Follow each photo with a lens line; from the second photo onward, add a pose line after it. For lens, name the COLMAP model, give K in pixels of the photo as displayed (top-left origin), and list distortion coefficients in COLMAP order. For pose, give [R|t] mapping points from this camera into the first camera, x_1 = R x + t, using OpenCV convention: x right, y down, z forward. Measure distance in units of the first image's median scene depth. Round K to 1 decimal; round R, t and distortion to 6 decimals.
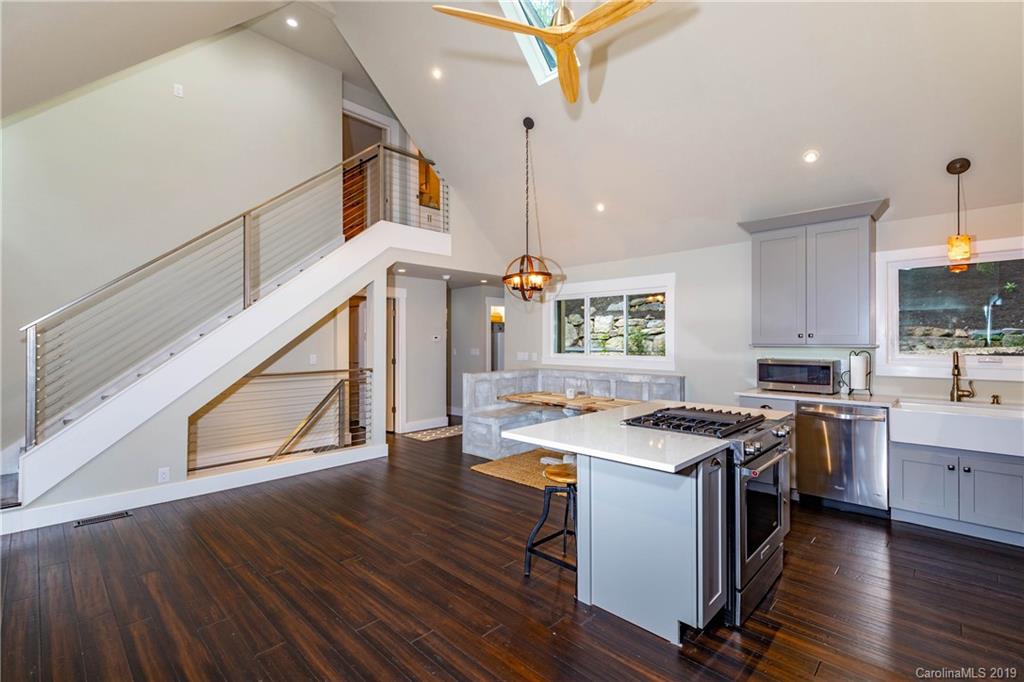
lens RADIAL K [[472.7, 0, 512.0], [0, 472.7, 341.0], [0, 0, 1]] dist [0.000722, 0.000132]
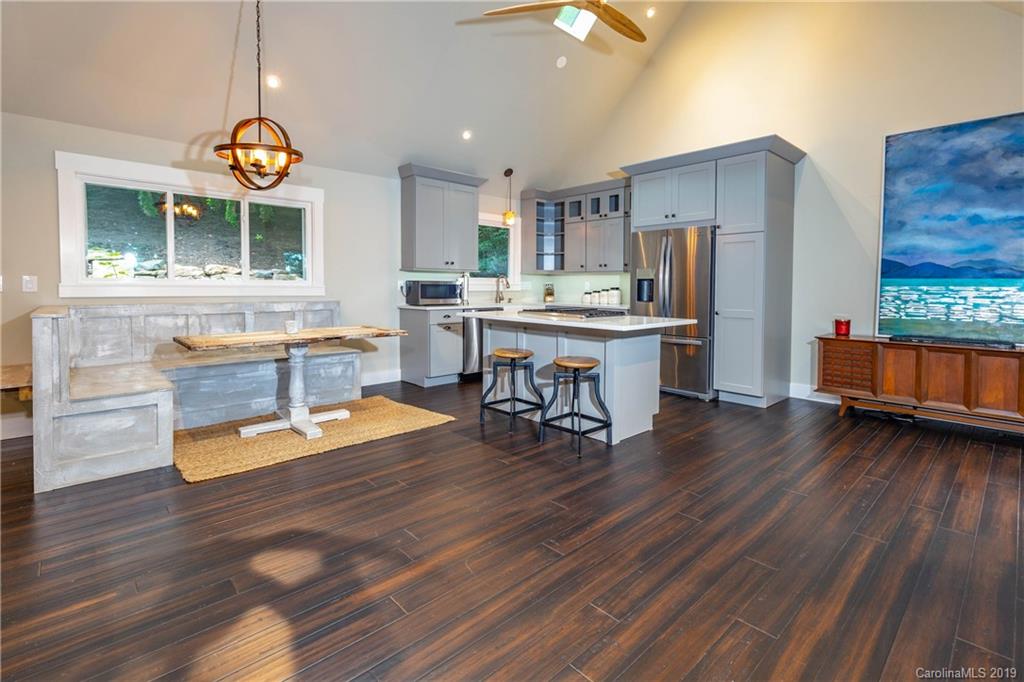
lens RADIAL K [[482.9, 0, 511.8], [0, 482.9, 305.0], [0, 0, 1]] dist [0.001670, -0.000065]
pose [[0.034047, -0.036343, 0.998759, -0.523112], [-0.003954, 0.999326, 0.036499, 0.039617], [-0.999412, -0.005191, 0.033880, 0.523950]]
